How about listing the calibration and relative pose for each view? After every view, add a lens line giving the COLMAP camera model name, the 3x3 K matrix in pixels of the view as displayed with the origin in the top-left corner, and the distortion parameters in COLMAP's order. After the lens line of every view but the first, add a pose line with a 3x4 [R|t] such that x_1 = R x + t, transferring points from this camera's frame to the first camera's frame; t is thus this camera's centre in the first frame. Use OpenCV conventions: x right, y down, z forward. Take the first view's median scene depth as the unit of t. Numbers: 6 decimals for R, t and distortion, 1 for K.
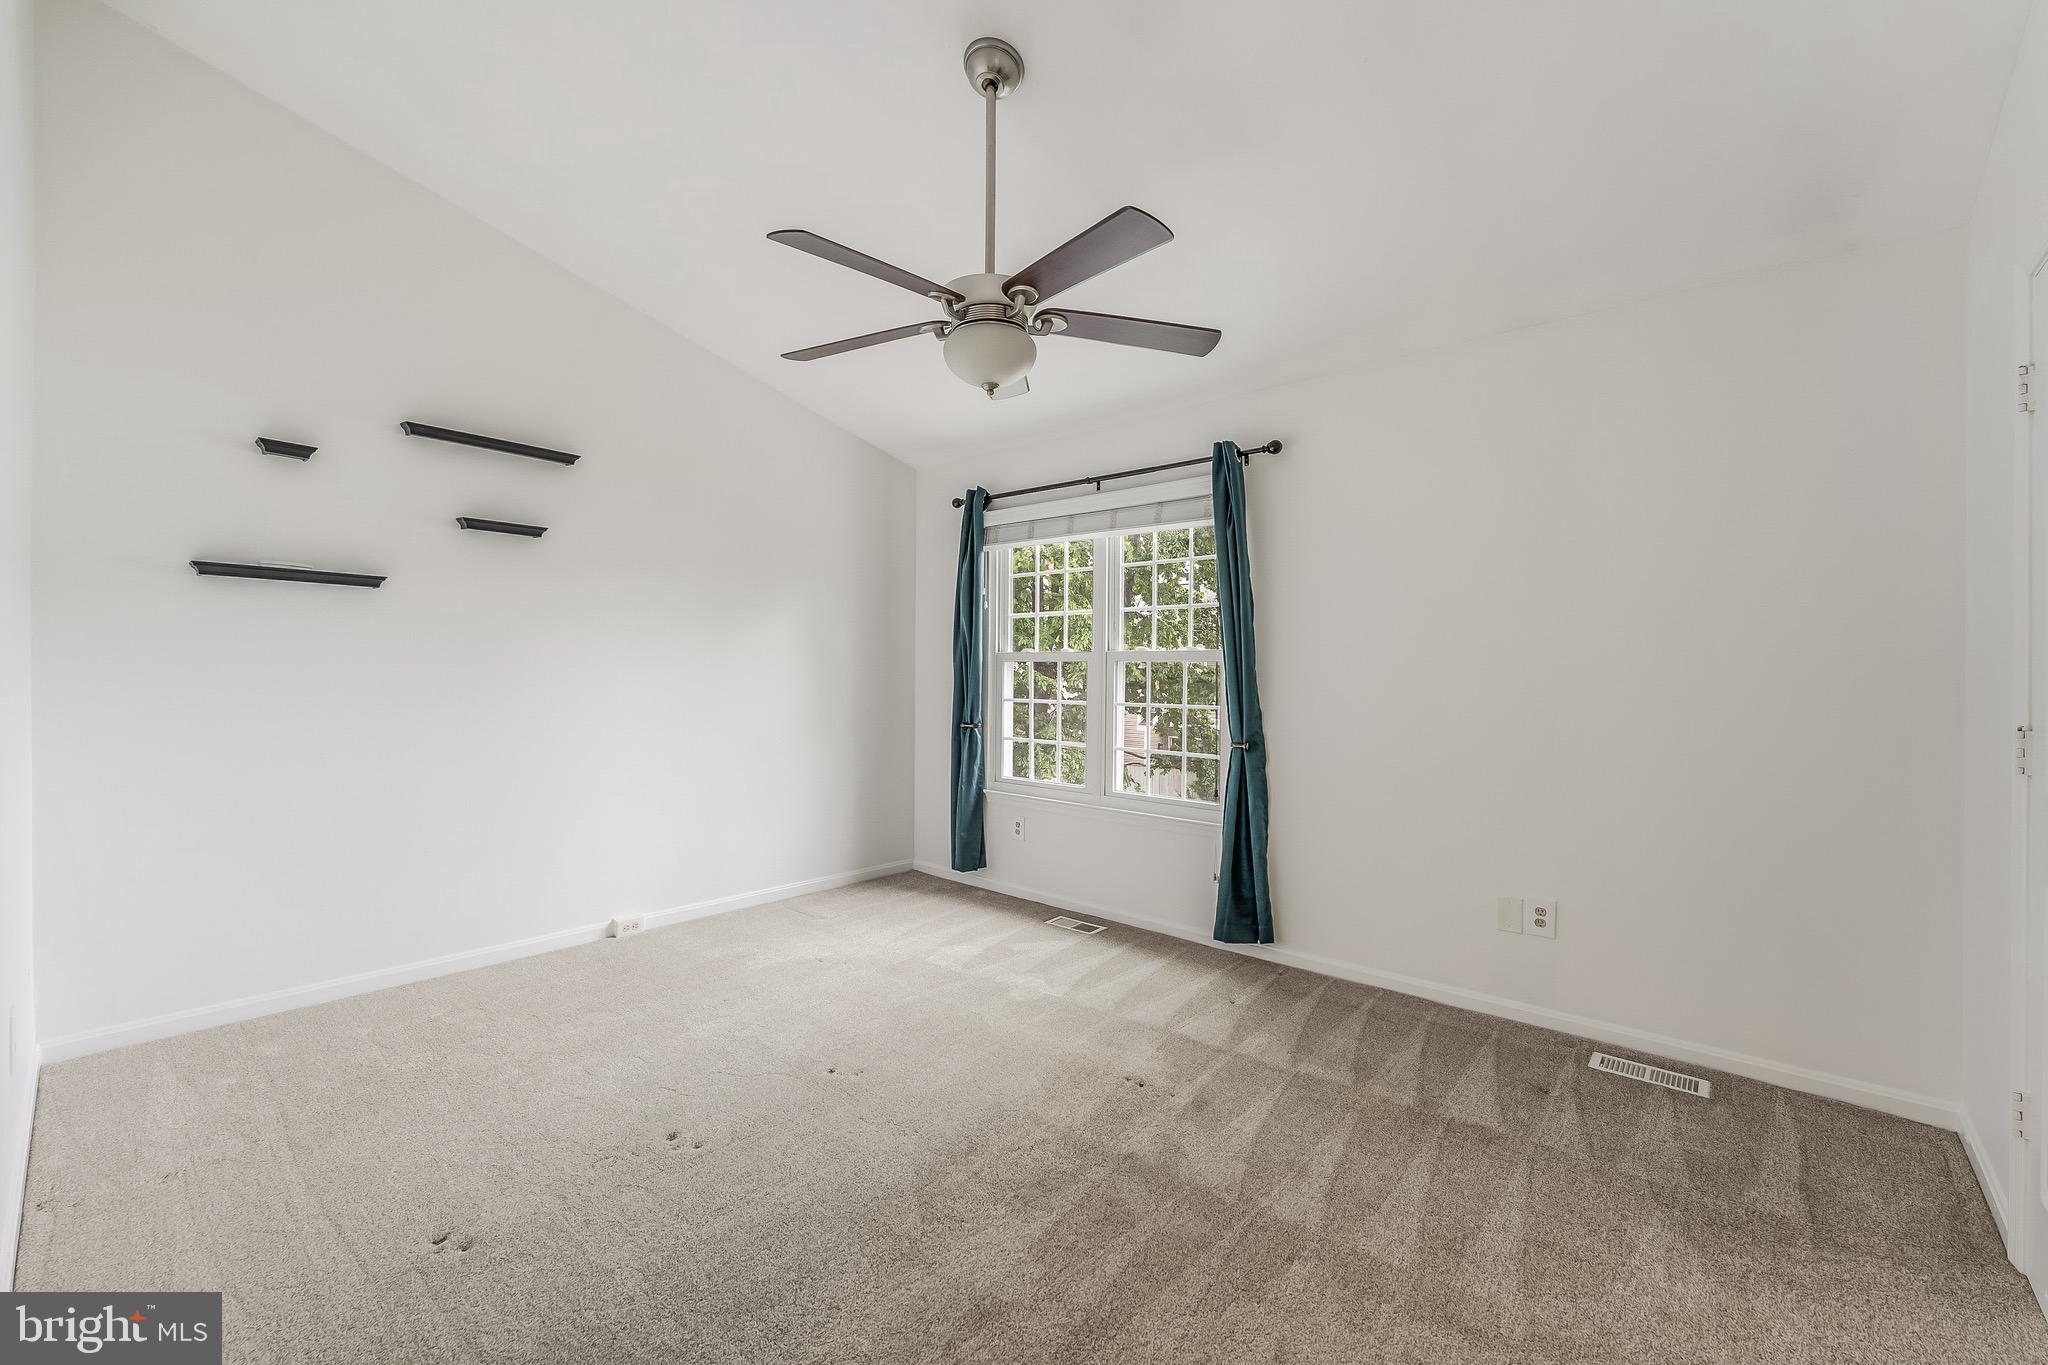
lens RADIAL K [[825.7, 0, 1030.4], [0, 825.7, 680.8], [0, 0, 1]] dist [-0.000211, -0.000364]
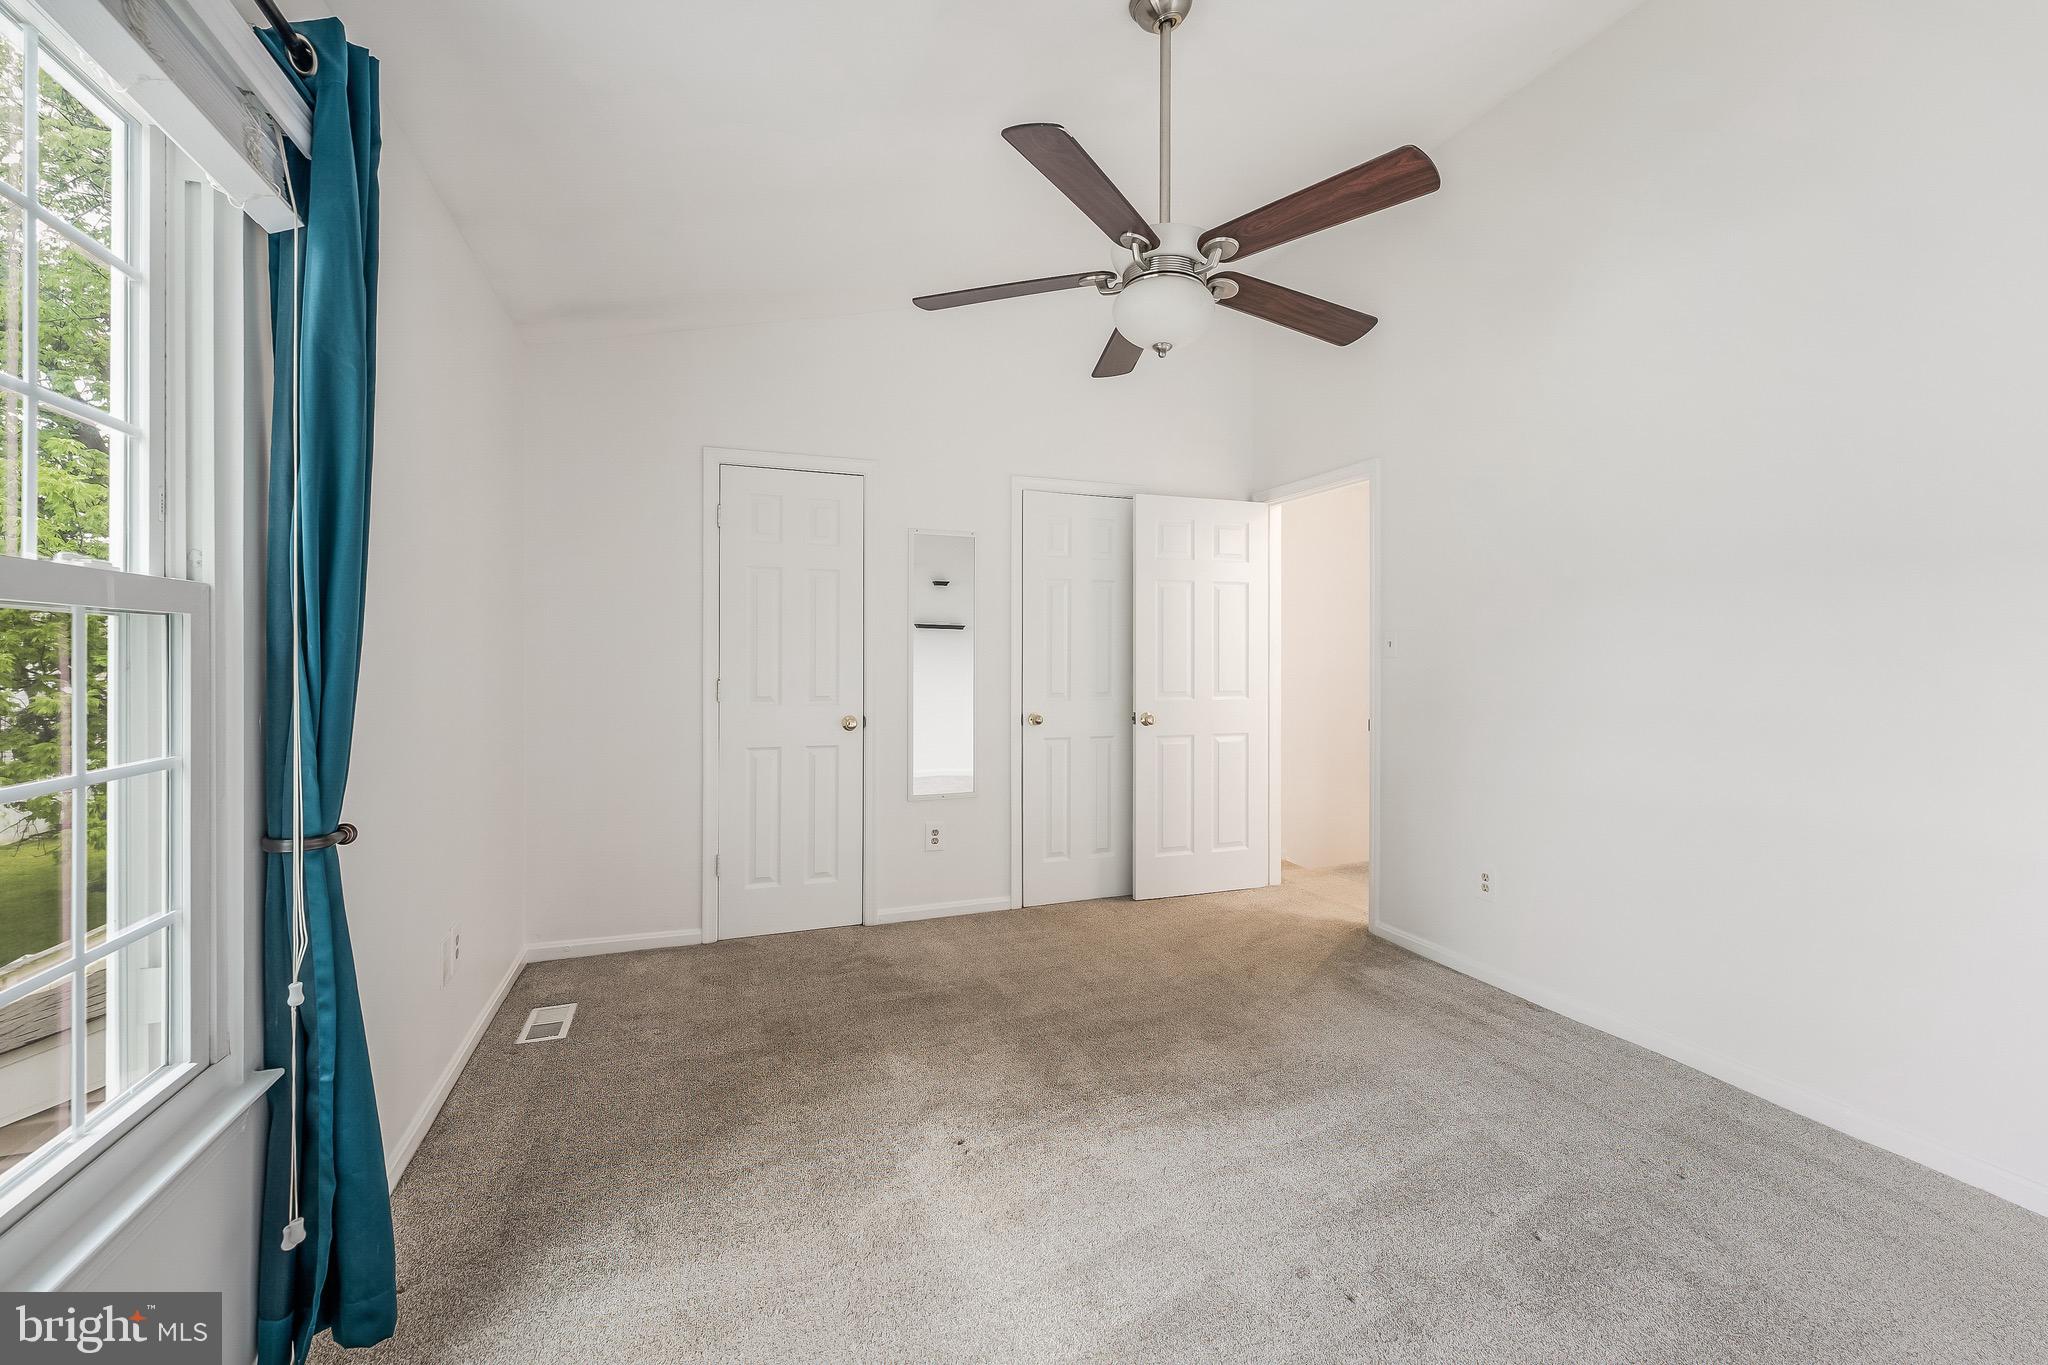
lens RADIAL K [[824.1, 0, 1021.0], [0, 824.1, 641.3], [0, 0, 1]] dist [-0.000622, -0.000248]
pose [[-0.876541, 0.020461, 0.480892, -0.224860], [0.026156, 0.999645, 0.005142, -0.000888], [-0.480616, 0.017085, -0.876765, 1.202697]]
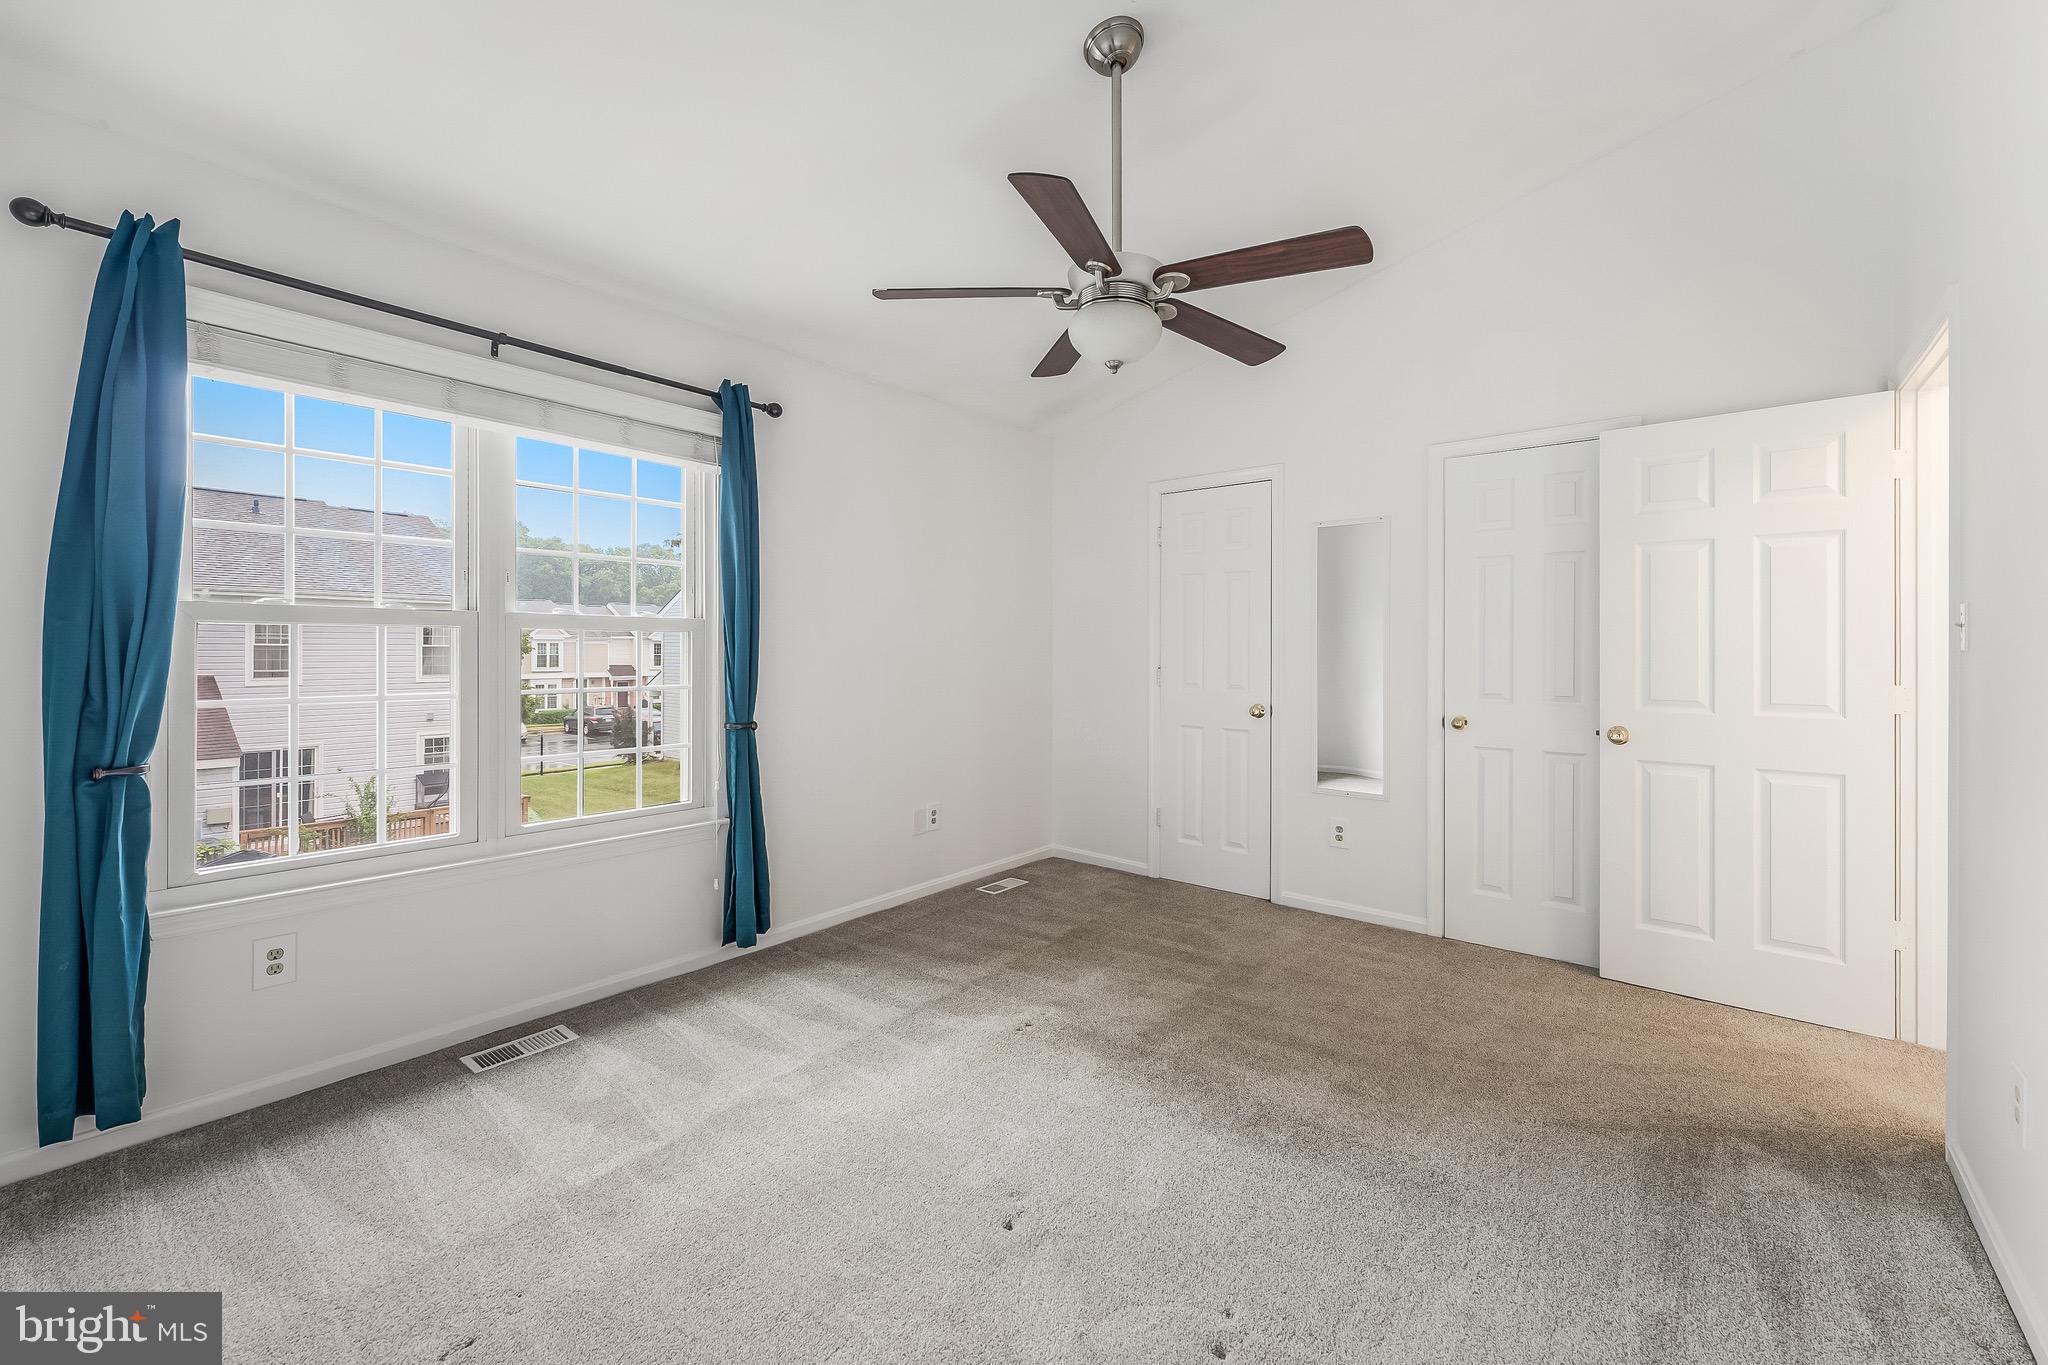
lens RADIAL K [[819.7, 0, 1021.8], [0, 819.7, 631.8], [0, 0, 1]] dist [0.001384, -0.000262]
pose [[-0.017642, 0.033553, 0.999281, -0.661458], [0.033305, 0.998902, -0.032952, 0.019911], [-0.999290, 0.032699, -0.018740, 0.729027]]
